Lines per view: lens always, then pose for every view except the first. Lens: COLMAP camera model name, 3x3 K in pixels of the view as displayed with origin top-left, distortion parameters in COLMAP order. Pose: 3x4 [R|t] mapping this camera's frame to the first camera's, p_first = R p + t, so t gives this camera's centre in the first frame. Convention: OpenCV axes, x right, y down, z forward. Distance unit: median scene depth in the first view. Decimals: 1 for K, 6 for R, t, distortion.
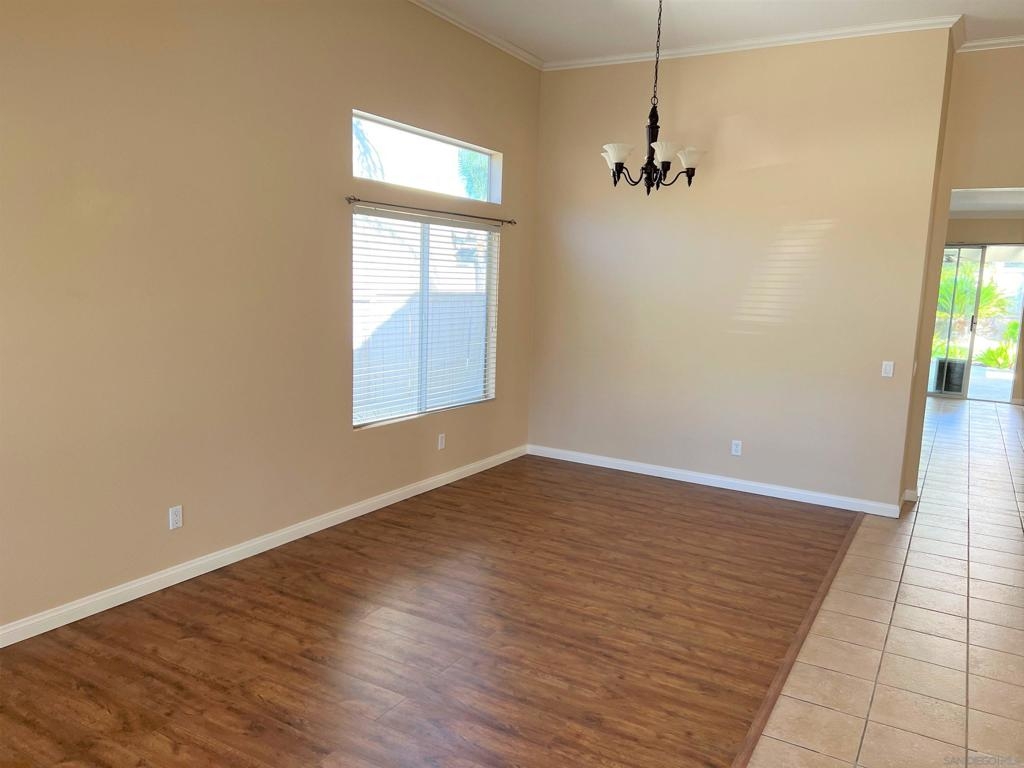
lens RADIAL K [[772.1, 0, 518.3], [0, 772.1, 380.5], [0, 0, 1]] dist [0.090344, -0.135500]
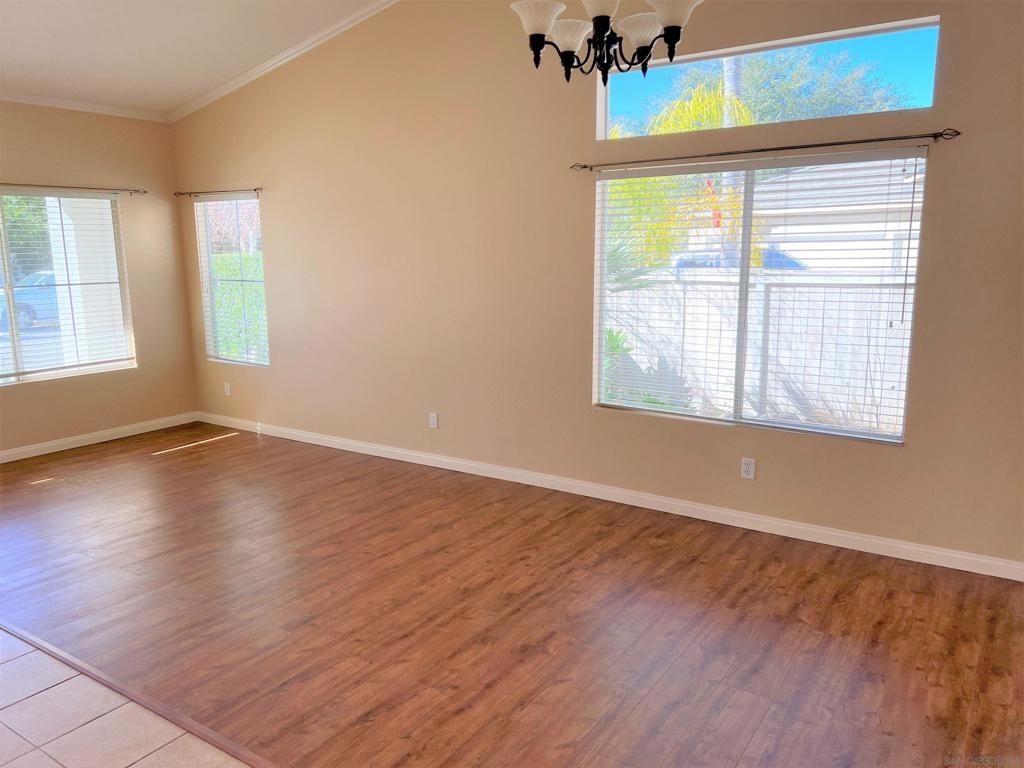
lens RADIAL K [[772.1, 0, 518.3], [0, 772.1, 380.5], [0, 0, 1]] dist [0.090344, -0.135500]
pose [[-0.070714, 0.130728, -0.988893, 0.794743], [-0.128978, 0.981854, 0.139021, -0.096603], [0.989123, 0.137376, -0.052570, 1.021220]]
